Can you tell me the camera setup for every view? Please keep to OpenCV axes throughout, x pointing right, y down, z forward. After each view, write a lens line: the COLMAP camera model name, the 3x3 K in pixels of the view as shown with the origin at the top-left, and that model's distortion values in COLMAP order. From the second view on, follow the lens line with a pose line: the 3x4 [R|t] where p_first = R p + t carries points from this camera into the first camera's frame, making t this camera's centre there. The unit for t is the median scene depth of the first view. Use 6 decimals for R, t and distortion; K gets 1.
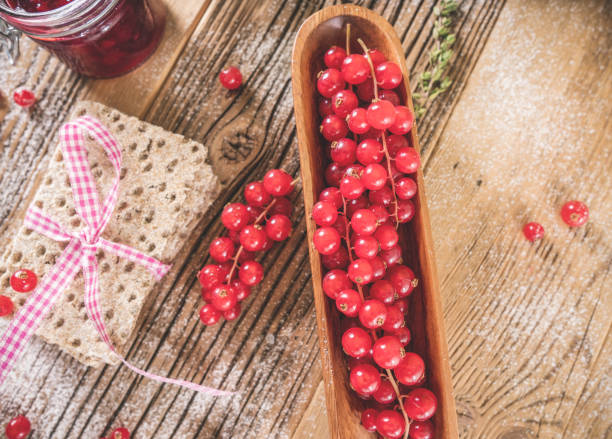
lens RADIAL K [[426.2, 0, 332.9], [0, 426.2, 224.6], [0, 0, 1]] dist [-0.099448, 0.027691]
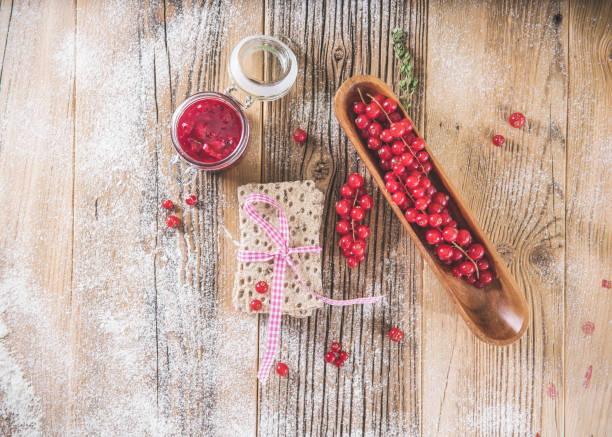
lens RADIAL K [[683.5, 0, 303.5], [0, 683.5, 218.2], [0, 0, 1]] dist [0.043928, 0.000000]
pose [[0.900579, -0.434397, -0.016012, -0.342970], [0.434117, 0.896882, 0.084529, -0.289542], [-0.022358, -0.083076, 0.996292, -1.861589]]
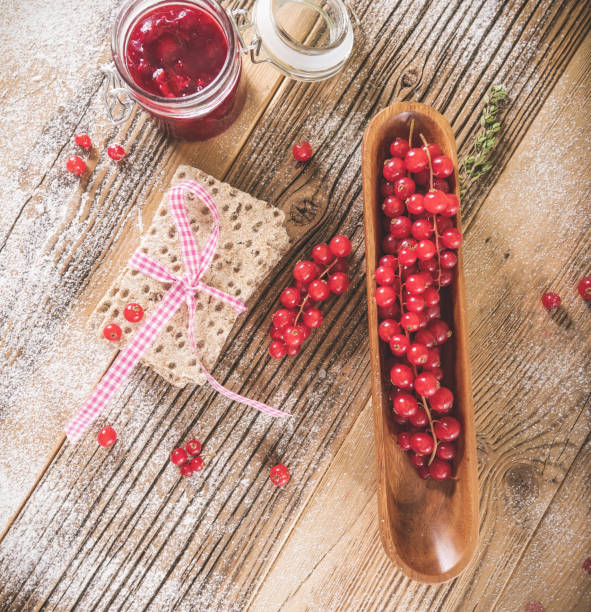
lens RADIAL K [[527.3, 0, 306.1], [0, 527.3, 305.4], [0, 0, 1]] dist [0.012381, 0.054783]
pose [[0.997611, 0.068541, -0.008599, -0.197776], [-0.067883, 0.995783, 0.061712, -0.015616], [0.012793, -0.060981, 0.998057, -0.510196]]
